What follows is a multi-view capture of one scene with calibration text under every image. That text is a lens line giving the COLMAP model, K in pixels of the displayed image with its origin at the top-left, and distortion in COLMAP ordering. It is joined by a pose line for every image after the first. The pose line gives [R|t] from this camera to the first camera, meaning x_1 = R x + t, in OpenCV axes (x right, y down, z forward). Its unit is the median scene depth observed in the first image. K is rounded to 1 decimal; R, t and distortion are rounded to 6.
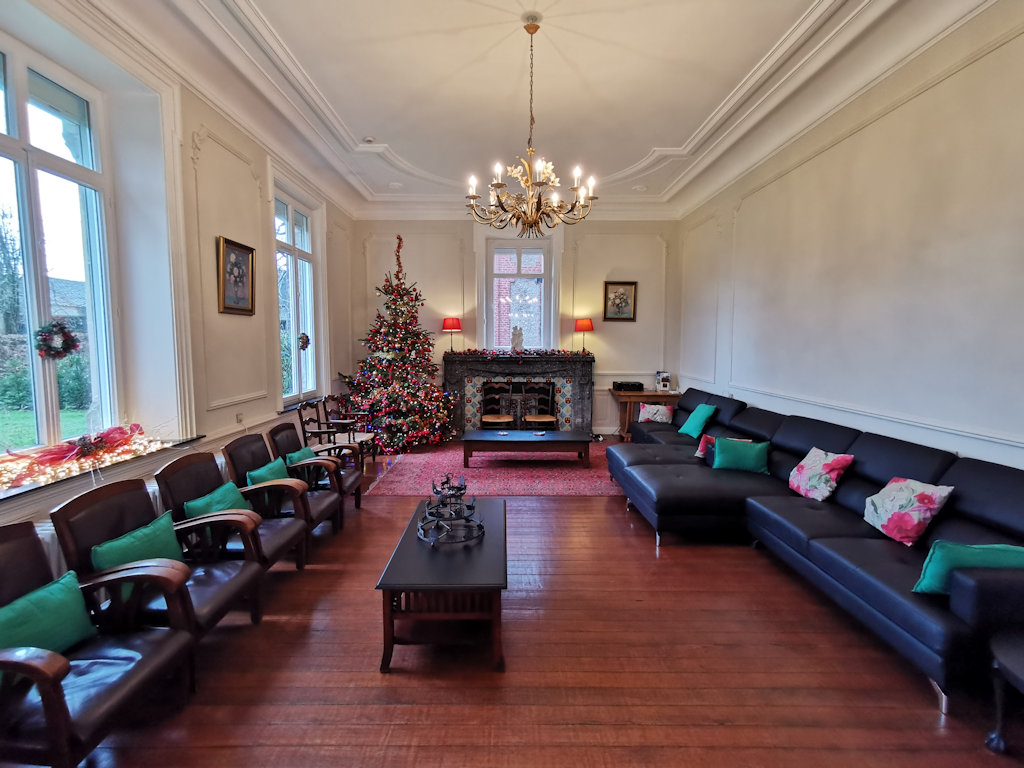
lens RADIAL K [[464.7, 0, 514.8], [0, 464.7, 377.7], [0, 0, 1]] dist [-0.013516, -0.000482]
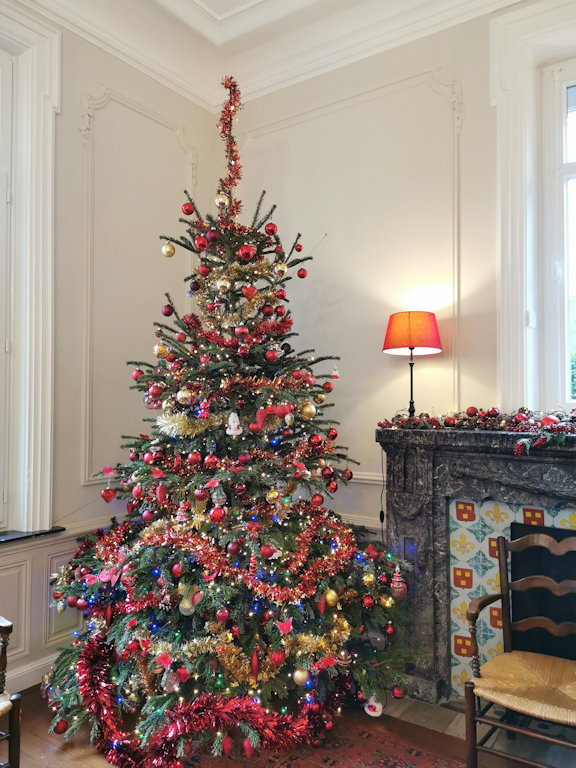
lens RADIAL K [[599.4, 0, 287.1], [0, 599.4, 386.0], [0, 0, 1]] dist [0.004409, -0.000953]
pose [[0.813592, -0.014085, -0.581265, 0.036261], [-0.043402, 0.995446, -0.084870, -0.037451], [0.579813, 0.094277, 0.809276, 0.600953]]
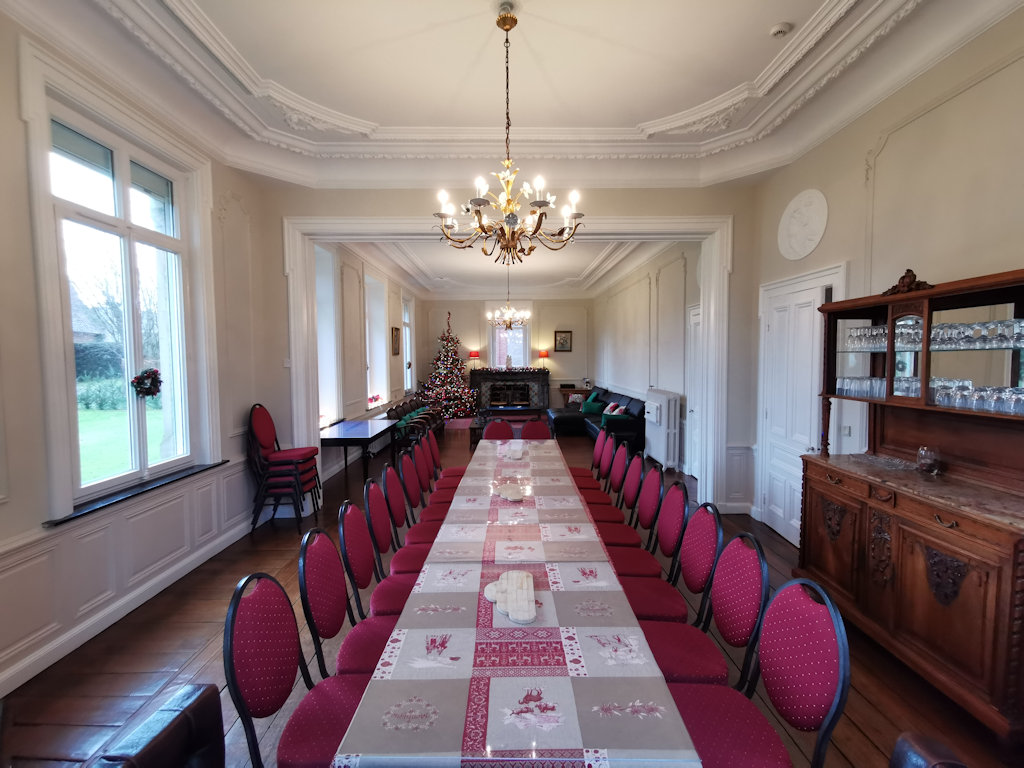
lens RADIAL K [[464.7, 0, 509.9], [0, 464.7, 389.8], [0, 0, 1]] dist [-0.013516, -0.000482]
pose [[0.999738, -0.015945, -0.016445, 0.040344], [0.015400, 0.999345, -0.032754, 0.093735], [0.016957, 0.032492, 0.999328, -0.907610]]
